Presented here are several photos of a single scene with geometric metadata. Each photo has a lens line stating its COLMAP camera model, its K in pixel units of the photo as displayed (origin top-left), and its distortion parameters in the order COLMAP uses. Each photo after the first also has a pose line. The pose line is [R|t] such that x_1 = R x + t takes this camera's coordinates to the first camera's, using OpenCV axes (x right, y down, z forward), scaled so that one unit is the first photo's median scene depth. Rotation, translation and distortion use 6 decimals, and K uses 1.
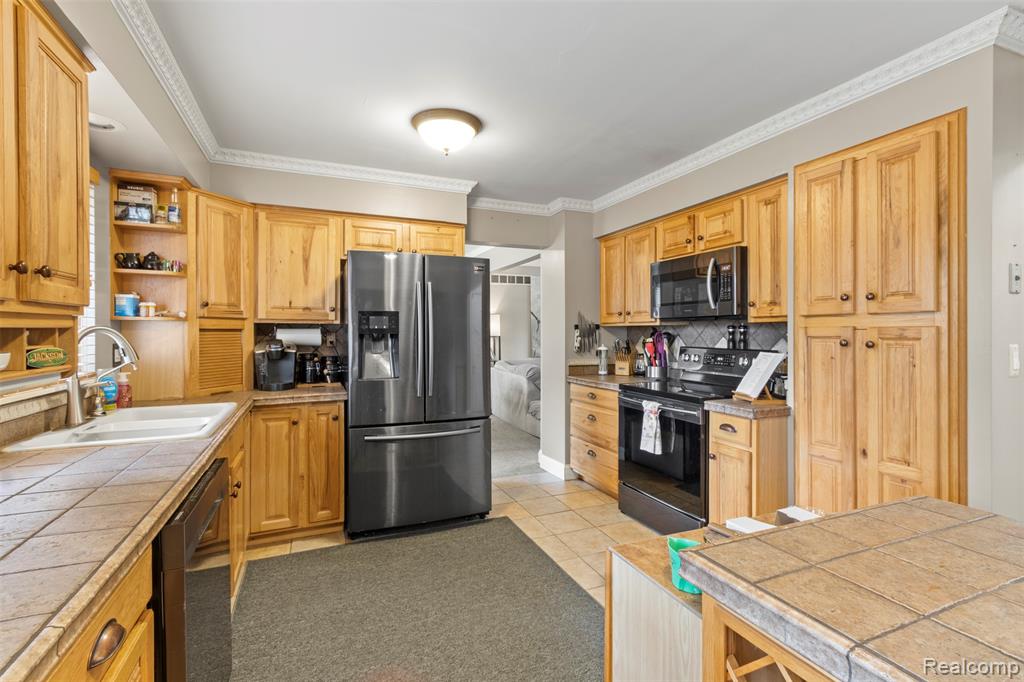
lens RADIAL K [[468.2, 0, 512.4], [0, 468.2, 337.8], [0, 0, 1]] dist [0.004767, 0.000337]
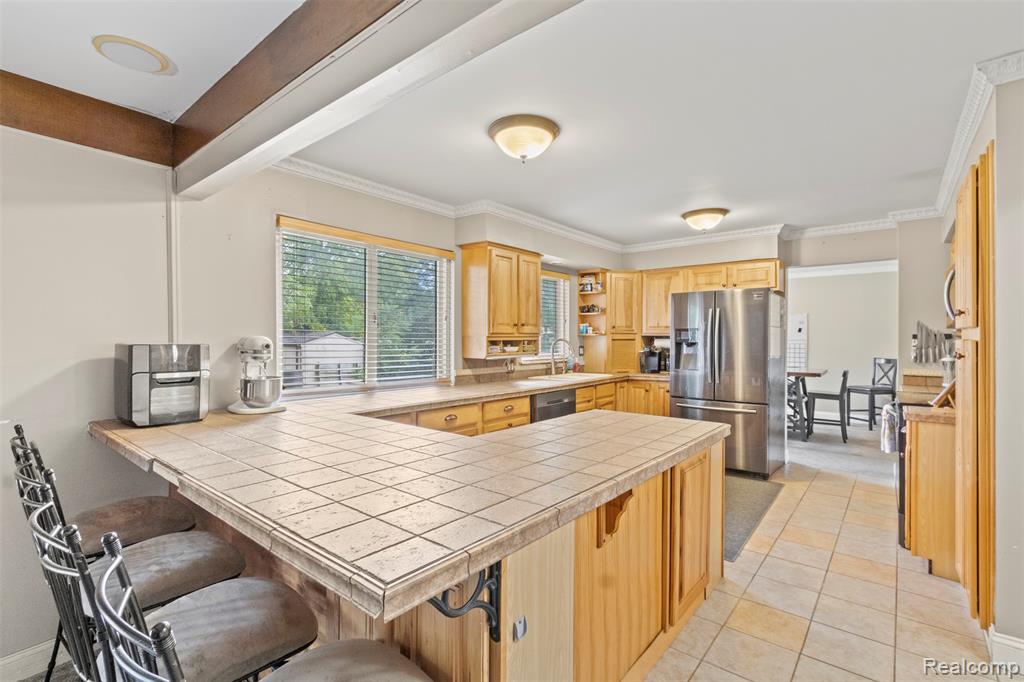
lens RADIAL K [[468.2, 0, 514.1], [0, 468.2, 338.5], [0, 0, 1]] dist [0.004767, 0.000337]
pose [[0.469582, 0.001342, -0.882888, 0.823023], [-0.010817, 0.999933, -0.004233, -0.007672], [0.882822, 0.011538, 0.469565, -0.288114]]
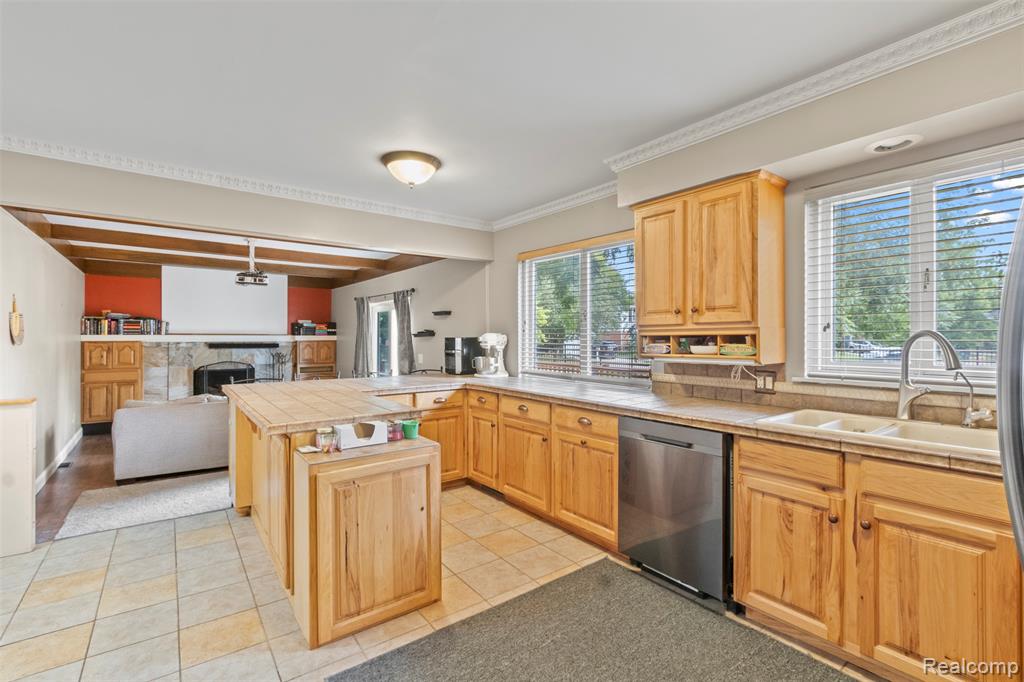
lens RADIAL K [[468.2, 0, 512.7], [0, 468.2, 337.6], [0, 0, 1]] dist [0.004767, 0.000337]
pose [[-0.970797, 0.002999, -0.239885, 0.123792], [0.000442, 0.999943, 0.010710, -0.013874], [0.239903, 0.010291, -0.970742, 1.154539]]
